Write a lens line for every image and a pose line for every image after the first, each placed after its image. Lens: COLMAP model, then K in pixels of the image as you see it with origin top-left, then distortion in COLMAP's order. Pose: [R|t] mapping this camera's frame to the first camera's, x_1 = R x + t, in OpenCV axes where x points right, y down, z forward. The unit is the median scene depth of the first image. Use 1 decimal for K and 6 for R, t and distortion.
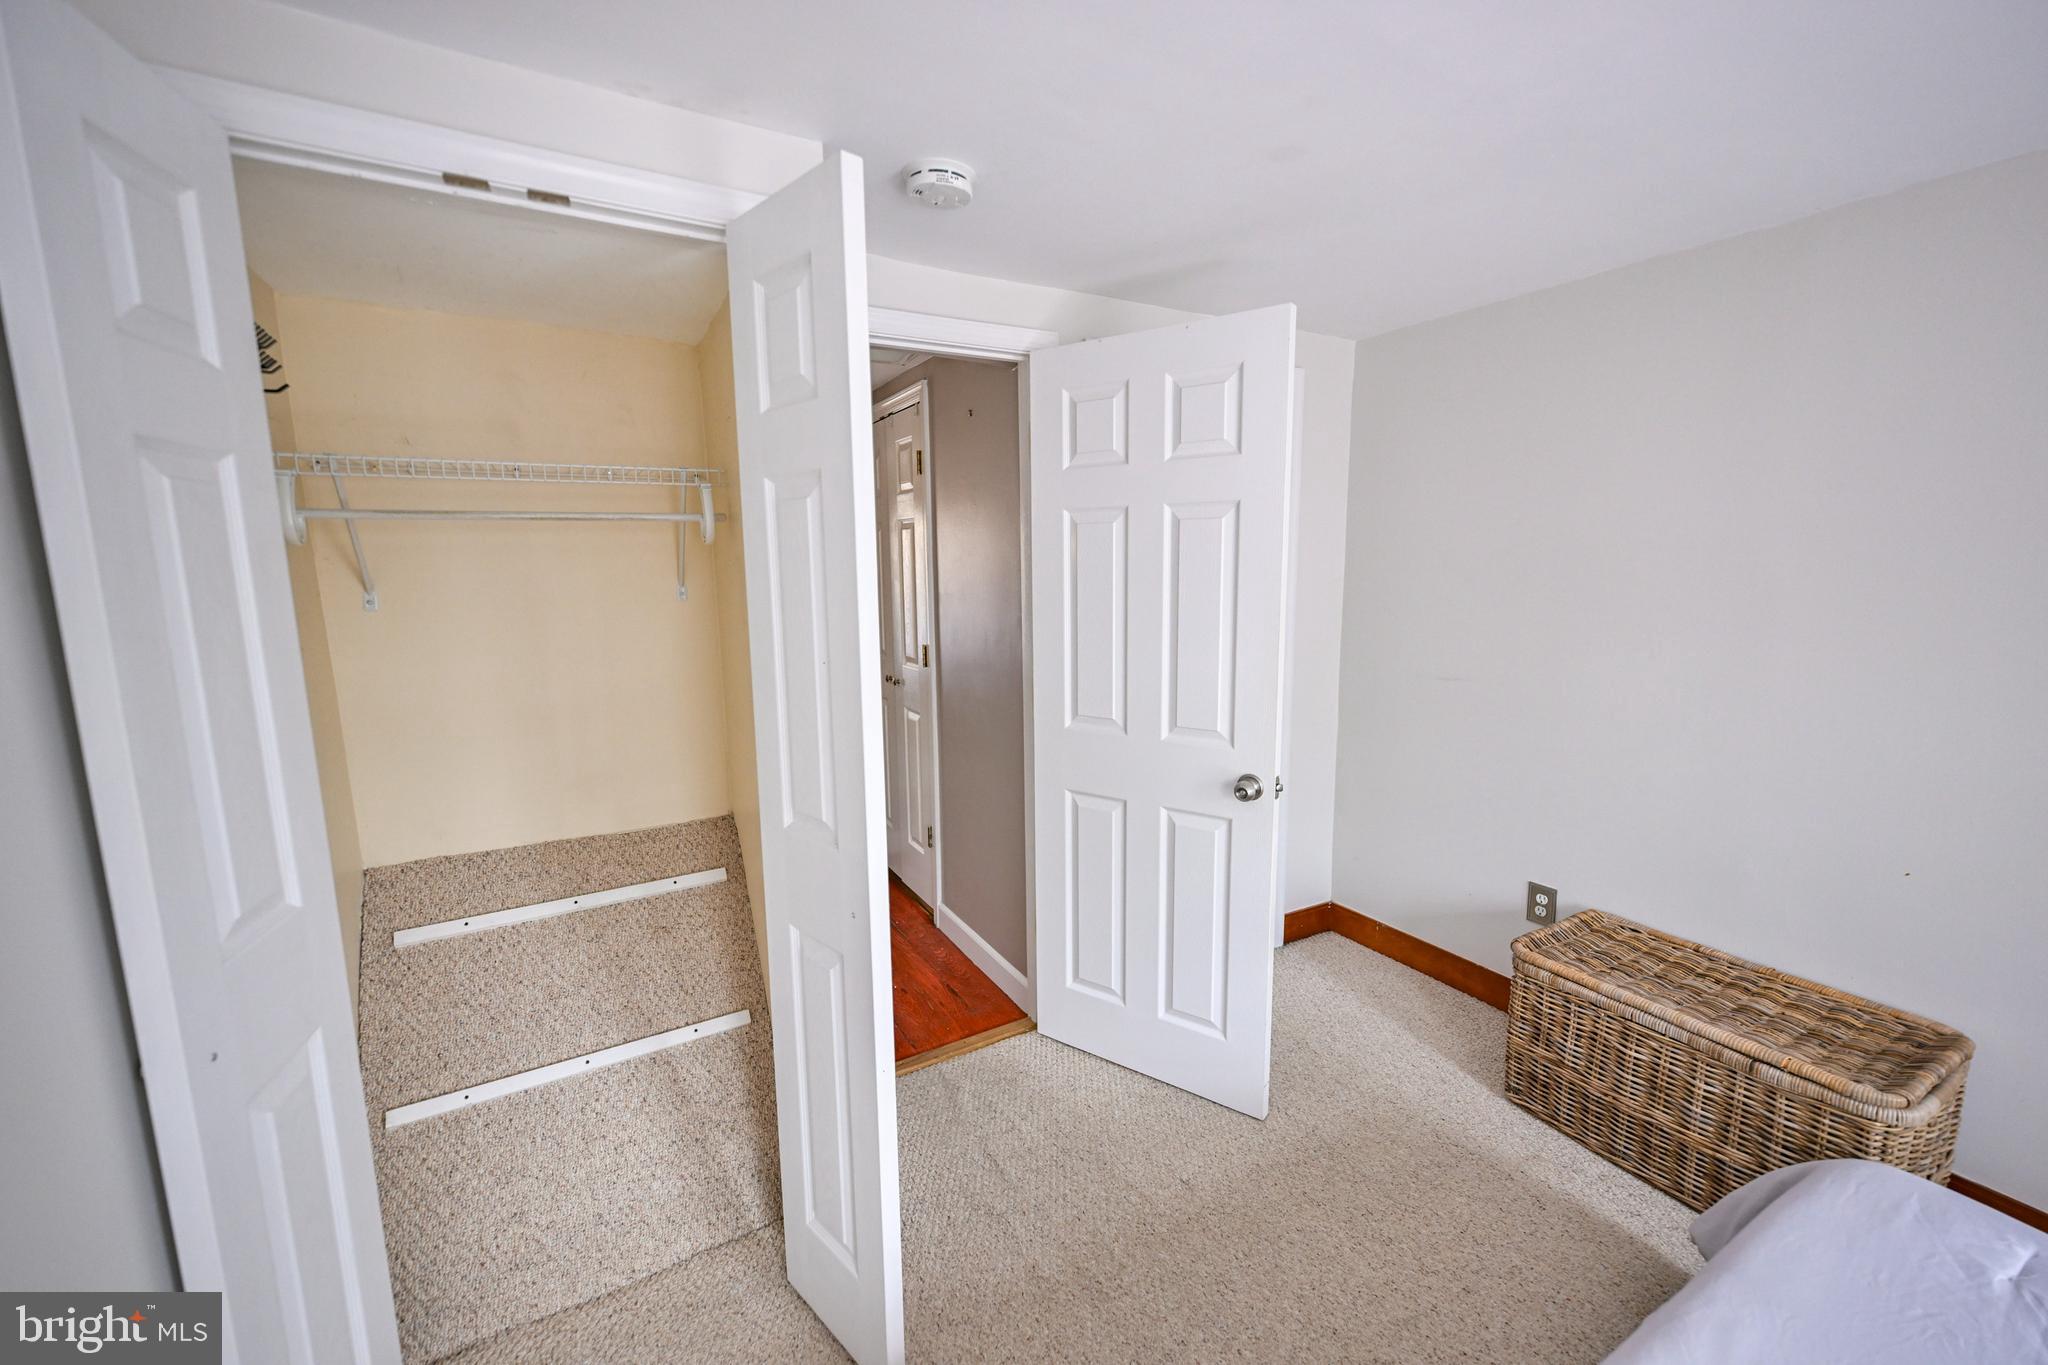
lens RADIAL K [[810.8, 0, 1018.3], [0, 810.8, 681.4], [0, 0, 1]] dist [-0.001091, -0.000097]
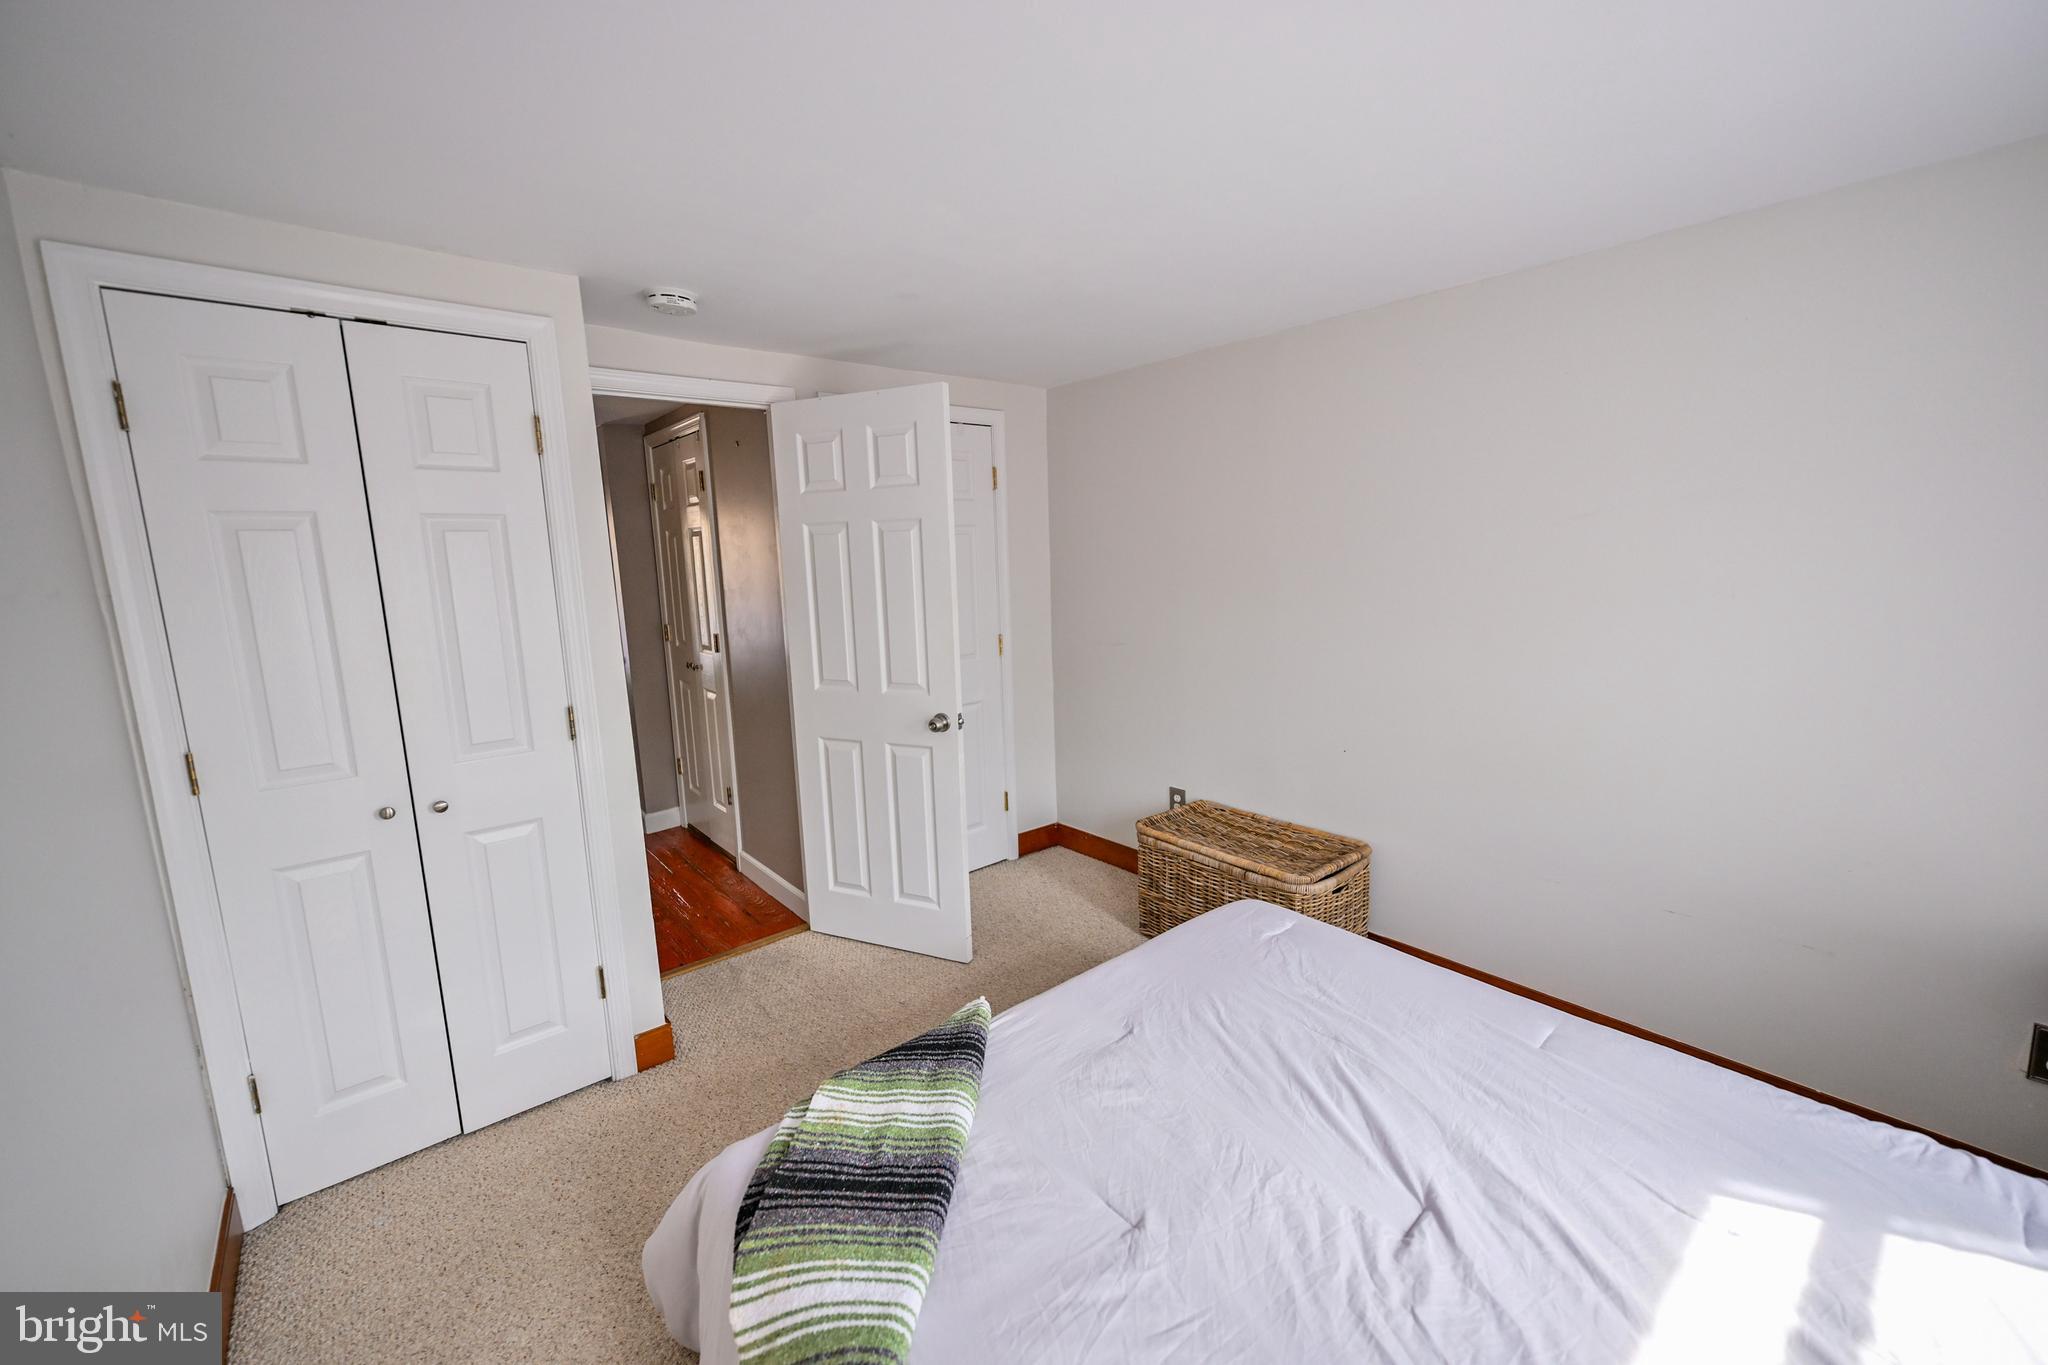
lens RADIAL K [[810.8, 0, 1018.3], [0, 810.8, 681.4], [0, 0, 1]] dist [-0.001091, -0.000097]
pose [[0.982767, -0.045692, 0.179110, 0.152606], [0.044358, 0.998950, 0.011450, 0.044694], [-0.179445, -0.003307, 0.983762, -0.361915]]
